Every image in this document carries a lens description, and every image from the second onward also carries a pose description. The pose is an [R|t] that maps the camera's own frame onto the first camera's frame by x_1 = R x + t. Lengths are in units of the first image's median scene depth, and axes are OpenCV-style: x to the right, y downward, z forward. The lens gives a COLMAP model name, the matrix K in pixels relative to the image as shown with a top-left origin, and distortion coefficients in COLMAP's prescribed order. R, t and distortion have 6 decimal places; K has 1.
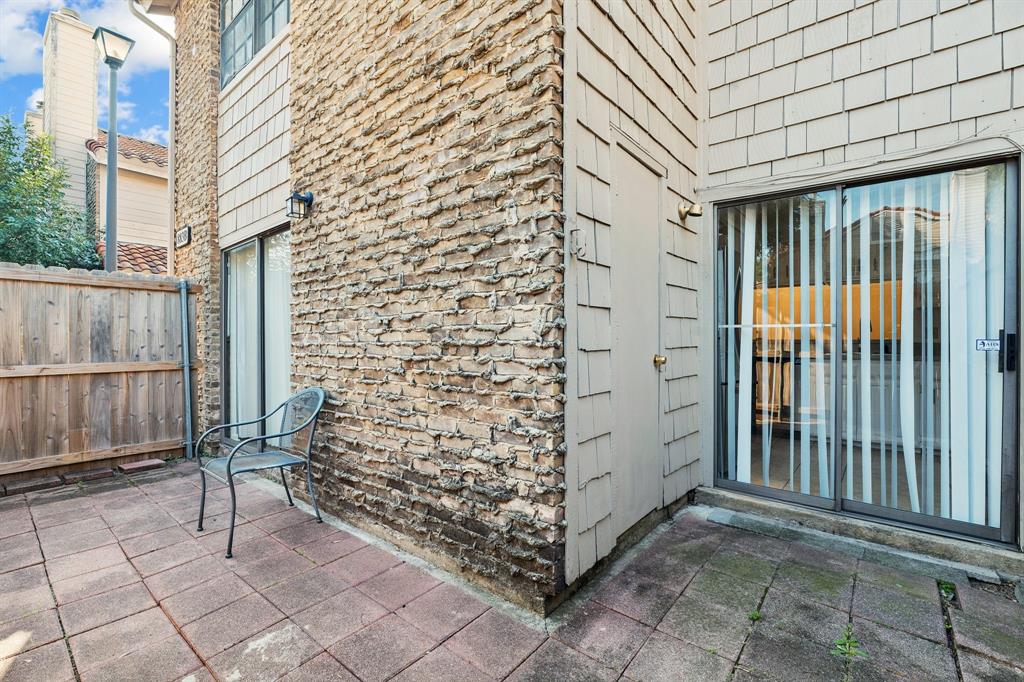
lens RADIAL K [[453.9, 0, 516.1], [0, 453.9, 340.3], [0, 0, 1]] dist [-0.014532, 0.003081]
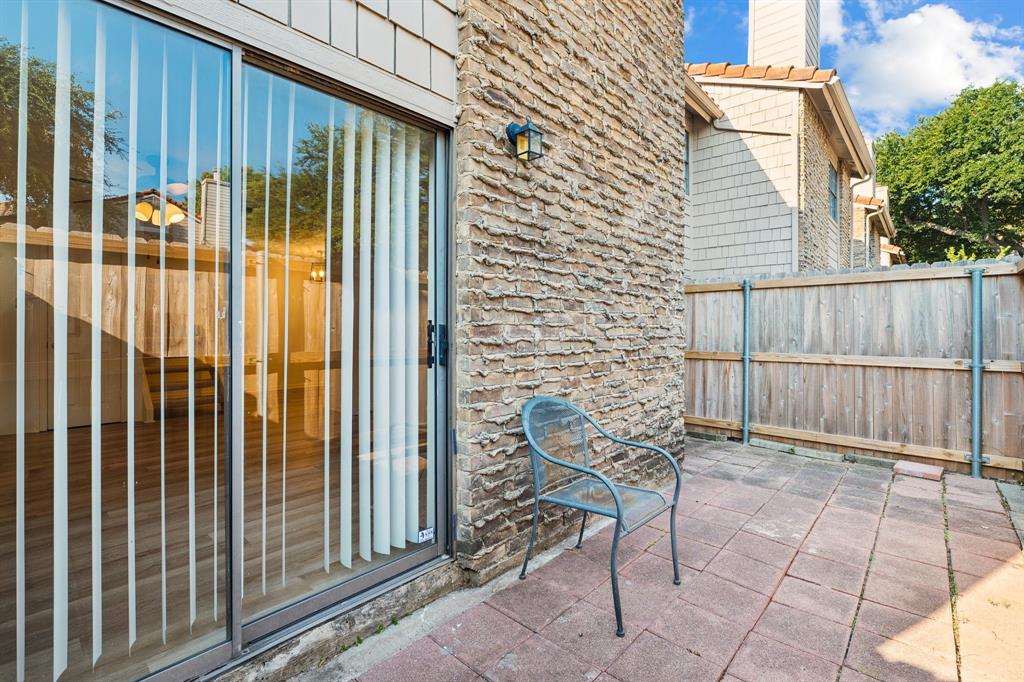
lens RADIAL K [[453.9, 0, 517.2], [0, 453.9, 333.2], [0, 0, 1]] dist [-0.014532, 0.003081]
pose [[0.049472, 0.001041, 0.998775, -1.425412], [-0.000472, 0.999999, -0.001019, -0.002234], [-0.998775, -0.000421, 0.049472, 1.182288]]
